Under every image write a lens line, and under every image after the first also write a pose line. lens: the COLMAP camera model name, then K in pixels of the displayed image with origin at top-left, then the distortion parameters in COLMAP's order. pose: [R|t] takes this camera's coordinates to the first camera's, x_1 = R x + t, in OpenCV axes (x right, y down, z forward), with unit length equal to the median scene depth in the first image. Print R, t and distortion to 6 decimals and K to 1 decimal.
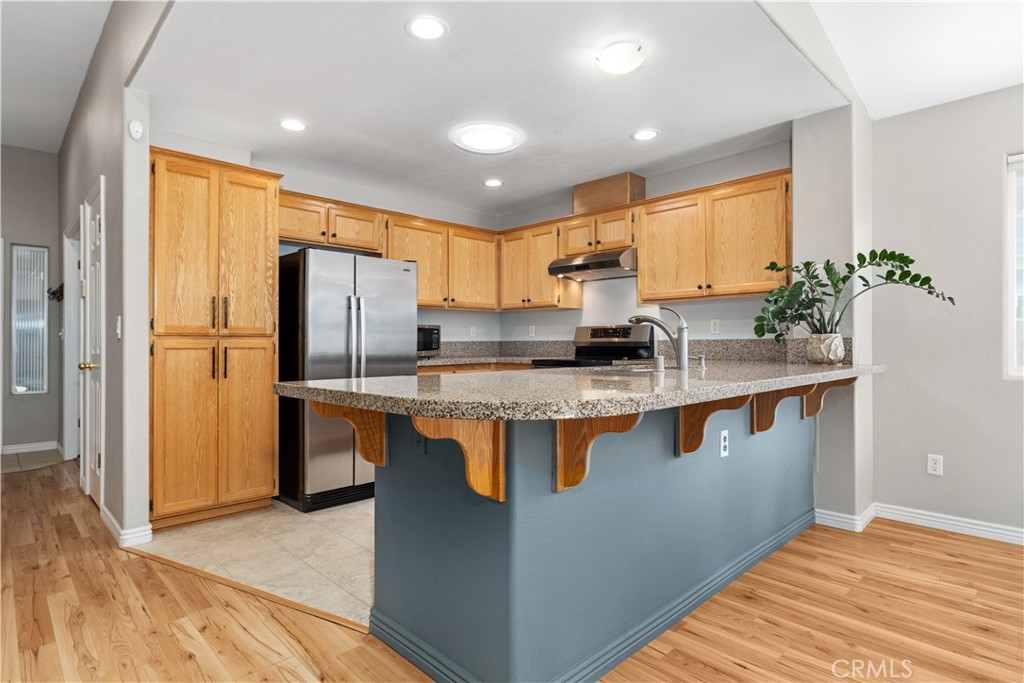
lens RADIAL K [[545.4, 0, 481.3], [0, 545.4, 339.1], [0, 0, 1]] dist [0.014973, 0.000019]
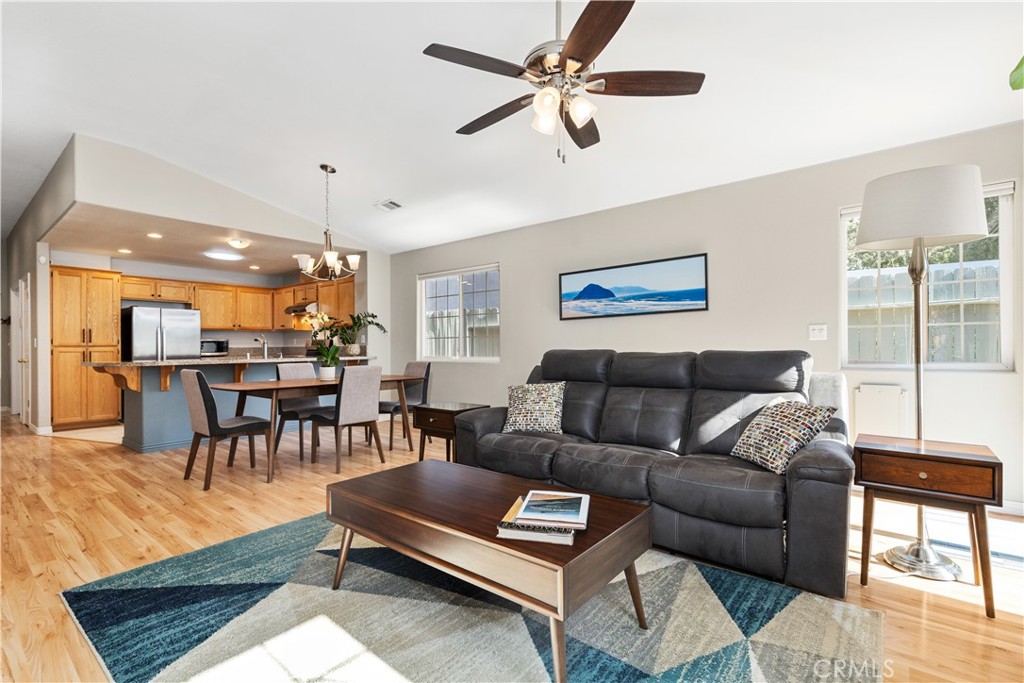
lens RADIAL K [[464.5, 0, 488.4], [0, 464.5, 344.2], [0, 0, 1]] dist [0.001701, 0.000420]
pose [[0.989862, -0.005859, 0.141912, 0.813313], [0.005573, 0.999982, 0.002413, -0.009022], [-0.141923, -0.001598, 0.989876, -1.037021]]
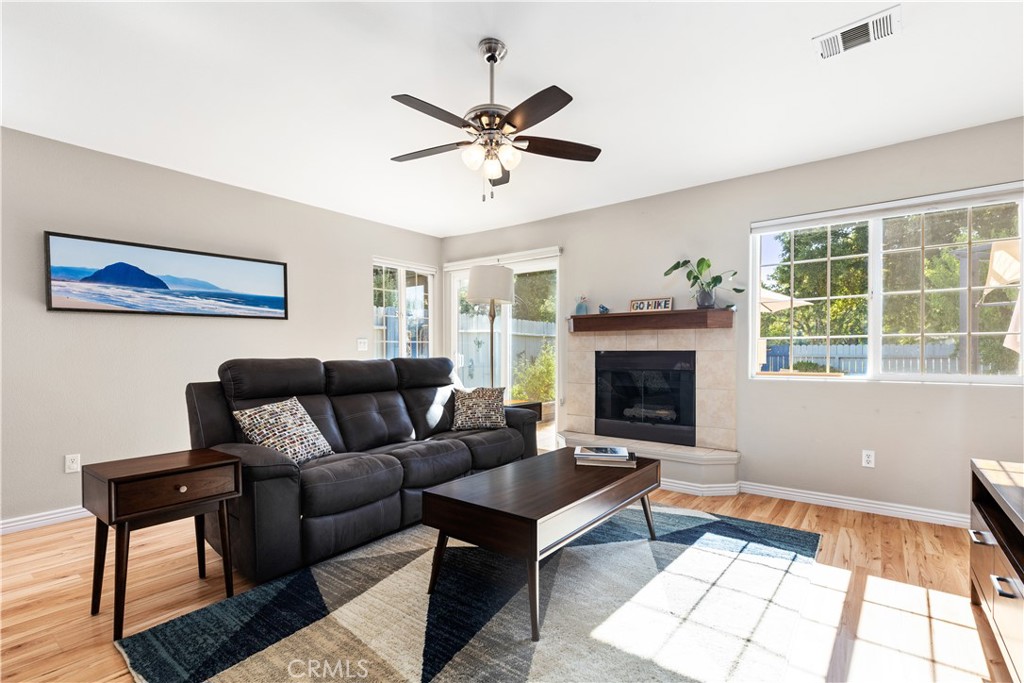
lens RADIAL K [[479.0, 0, 524.4], [0, 479.0, 358.9], [0, 0, 1]] dist [0.002878, 0.000006]
pose [[-0.201825, -0.008370, 0.979386, 0.207964], [-0.001064, 0.999965, 0.008327, 0.000721], [-0.979421, 0.000639, -0.201827, -0.308422]]
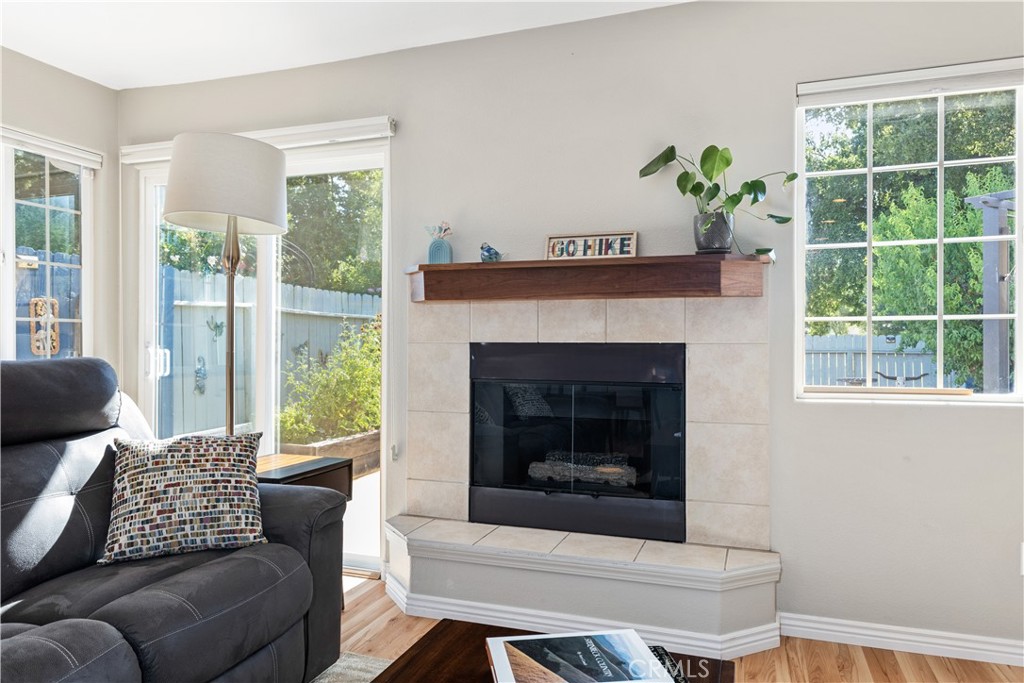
lens RADIAL K [[681.3, 0, 526.9], [0, 681.3, 346.2], [0, 0, 1]] dist [0.002874, 0.000816]
pose [[-0.495270, 0.001967, 0.868737, 0.655231], [-0.002484, 0.999990, -0.003681, -0.002936], [-0.868735, -0.003980, -0.495260, -0.393455]]
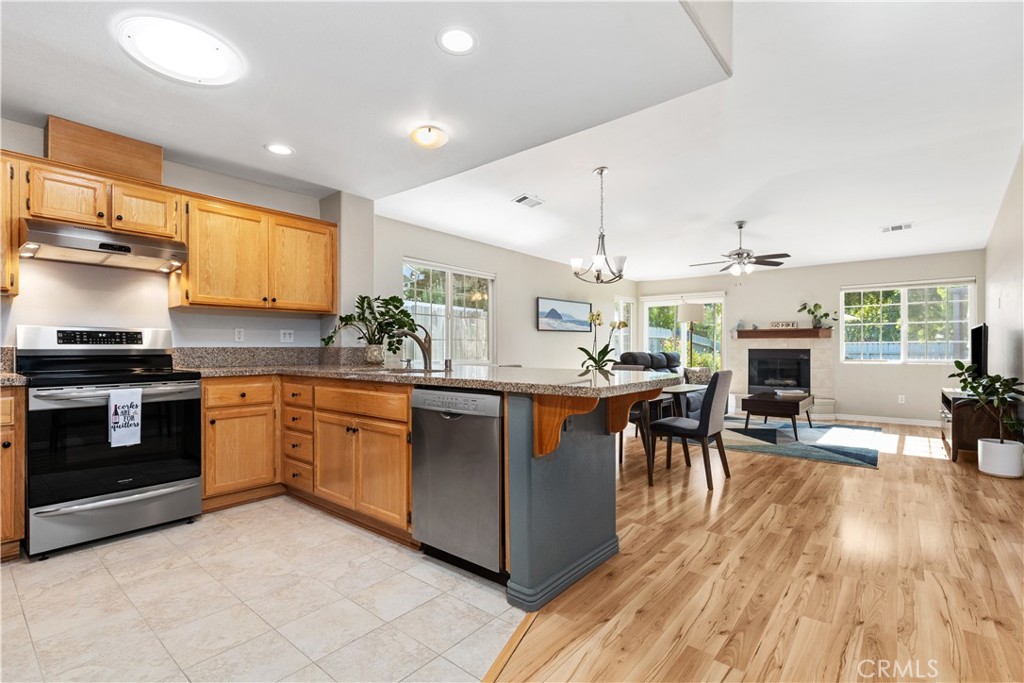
lens RADIAL K [[483.8, 0, 510.0], [0, 483.8, 346.9], [0, 0, 1]] dist [-0.004505, -0.000609]
pose [[-0.160364, 0.008163, 0.987024, -0.764522], [-0.005044, 0.999946, -0.009089, 0.007818], [-0.987045, -0.006437, -0.160314, 0.813046]]
